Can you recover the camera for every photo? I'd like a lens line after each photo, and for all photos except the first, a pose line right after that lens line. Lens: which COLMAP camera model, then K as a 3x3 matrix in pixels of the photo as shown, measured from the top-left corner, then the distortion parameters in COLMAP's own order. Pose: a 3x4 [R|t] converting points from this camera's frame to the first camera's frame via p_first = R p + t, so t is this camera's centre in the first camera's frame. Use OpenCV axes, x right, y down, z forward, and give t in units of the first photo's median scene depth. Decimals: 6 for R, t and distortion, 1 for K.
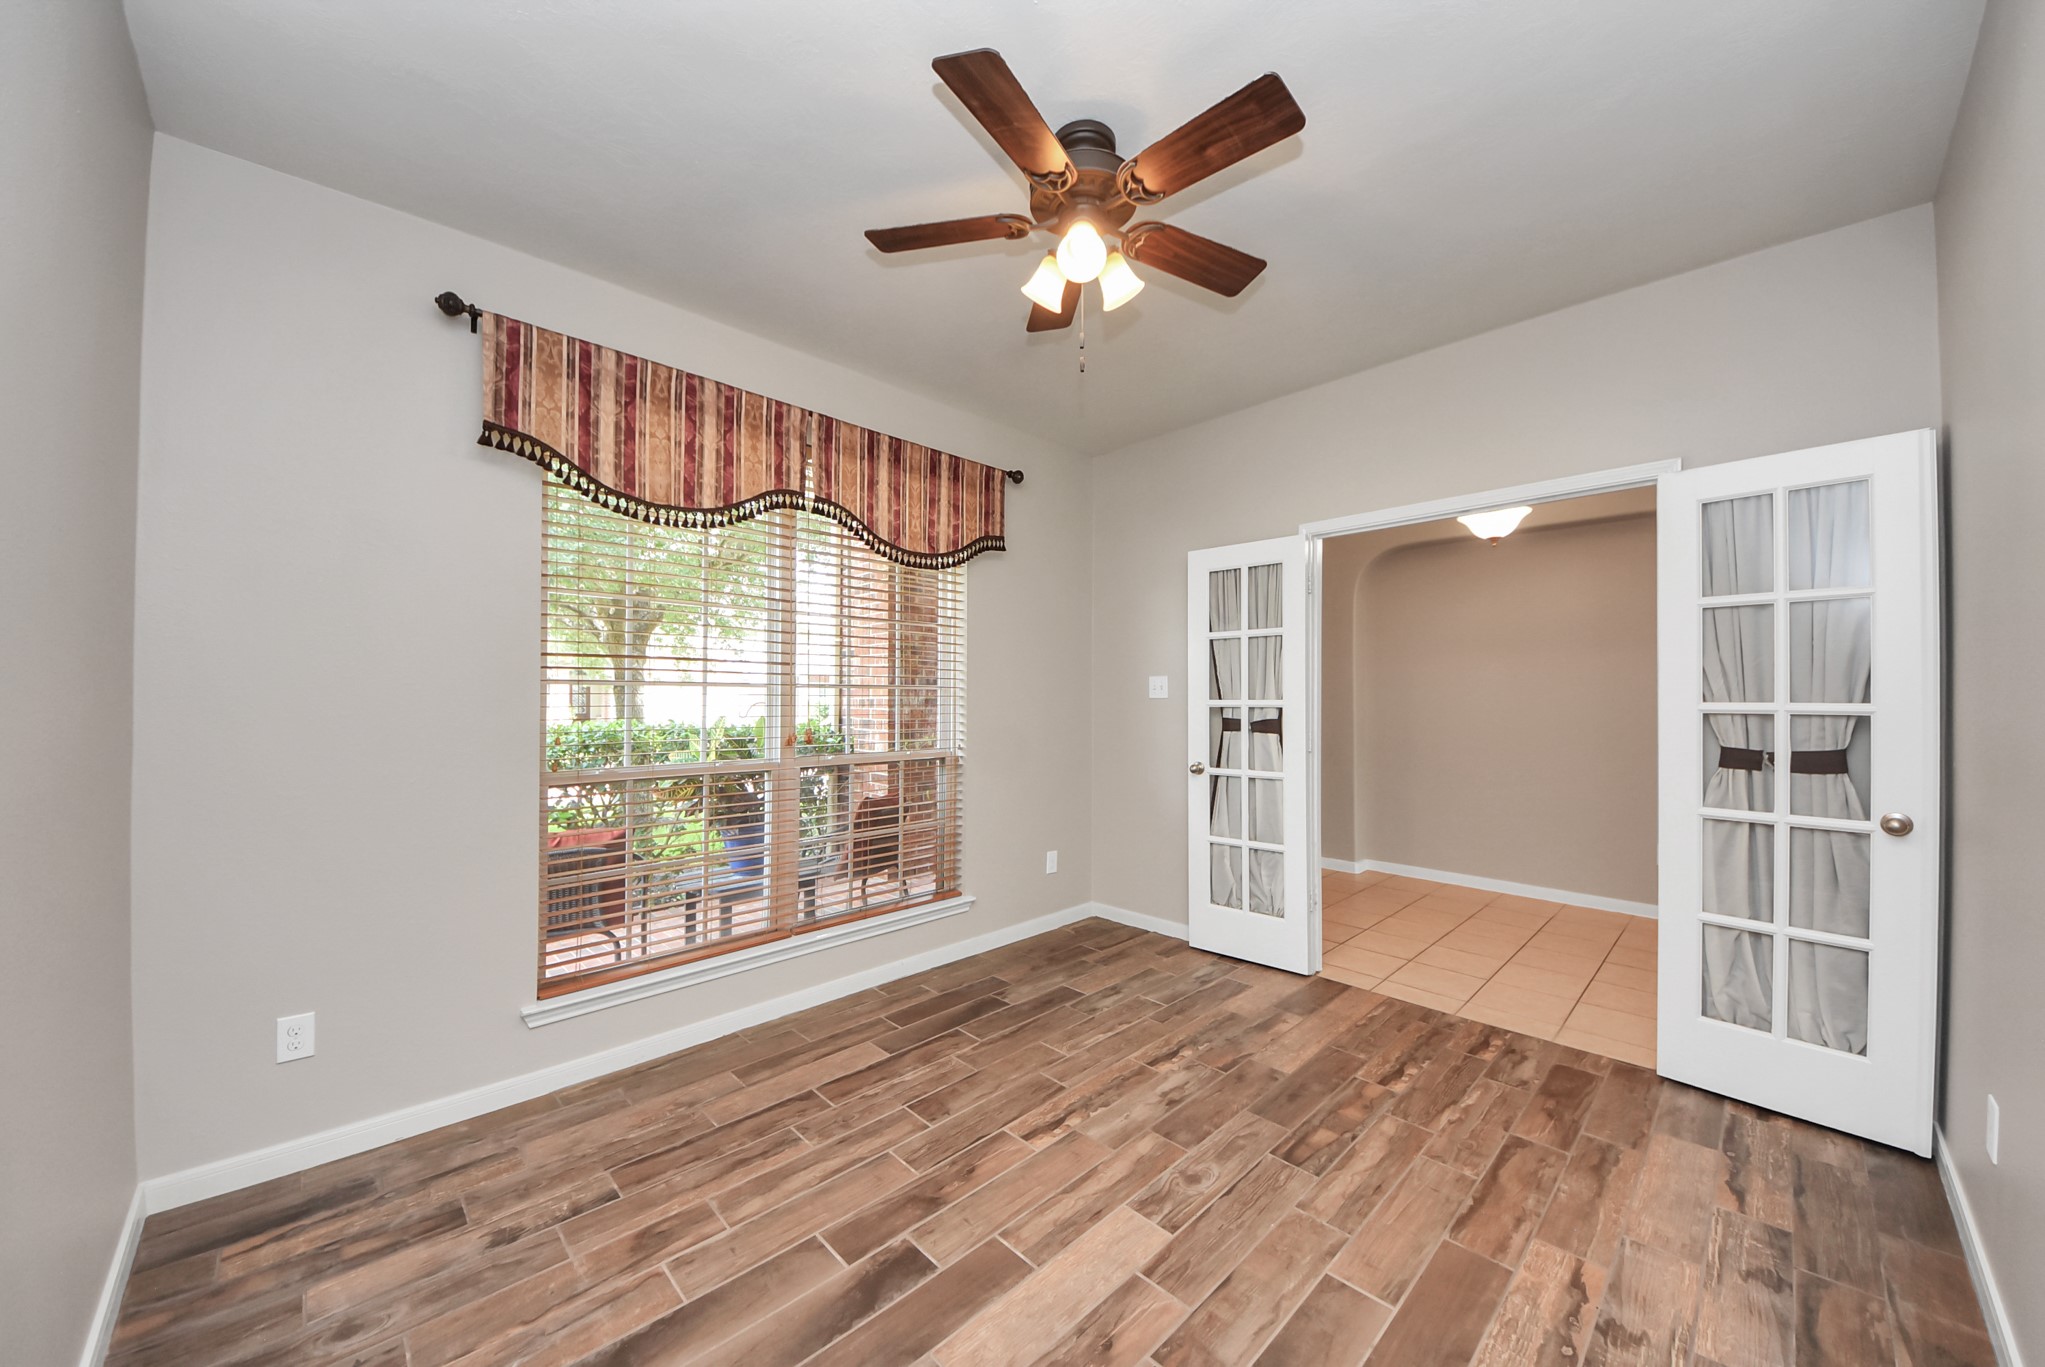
lens RADIAL K [[738.4, 0, 1041.8], [0, 738.4, 690.2], [0, 0, 1]] dist [0.010837, -0.002637]
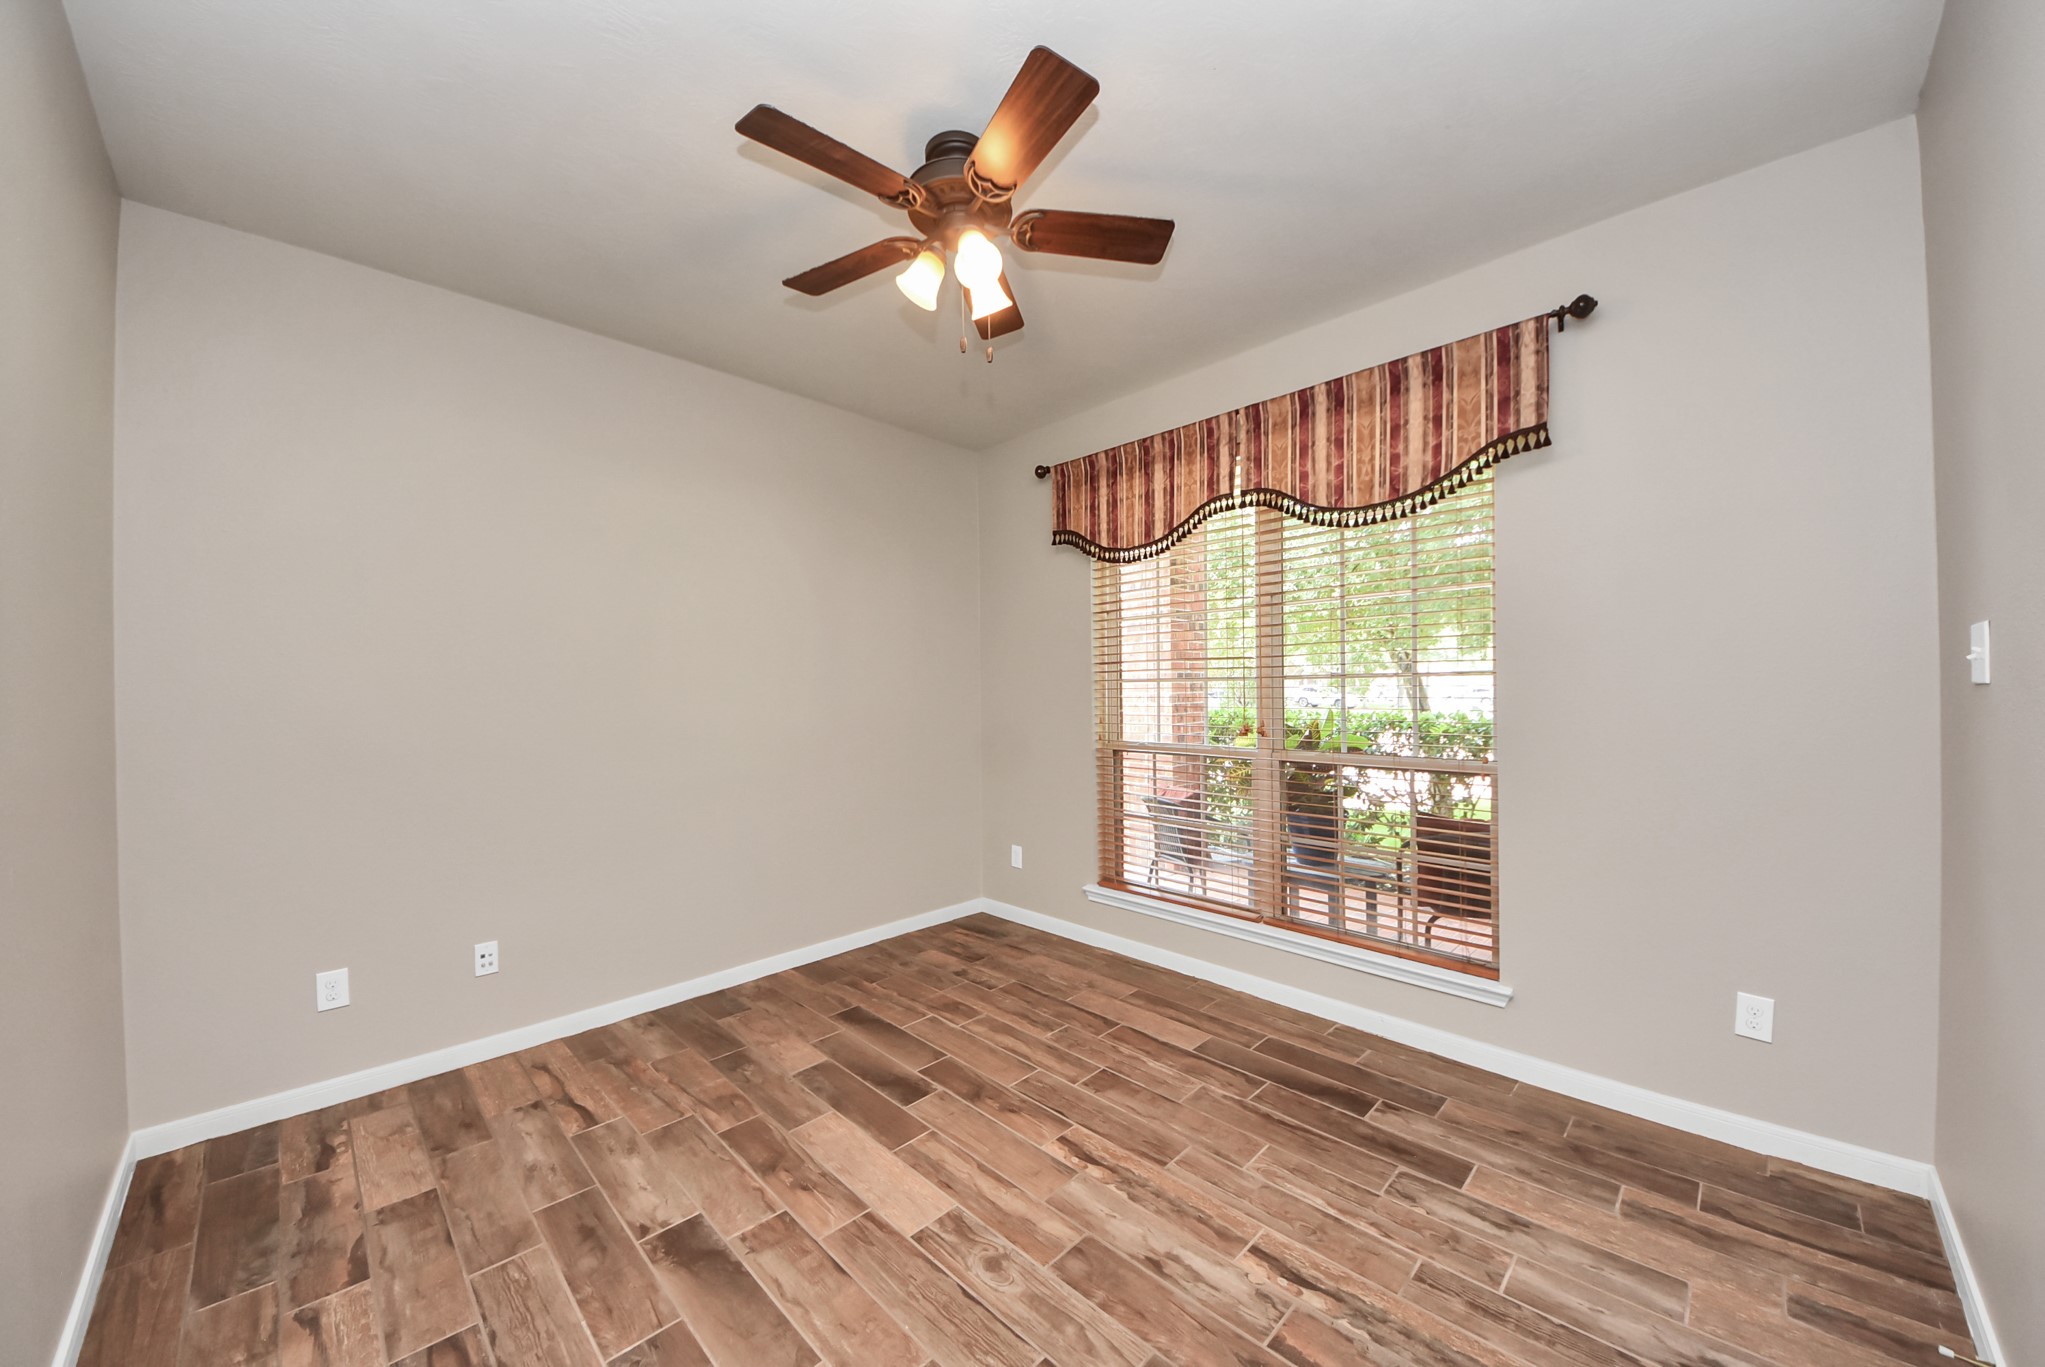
lens RADIAL K [[738.4, 0, 1038.9], [0, 738.4, 692.0], [0, 0, 1]] dist [0.010837, -0.002637]
pose [[-0.008199, -0.005409, -0.999952, 0.742298], [0.023431, 0.999710, -0.005600, 0.011938], [0.999692, -0.023476, -0.008070, 0.762057]]
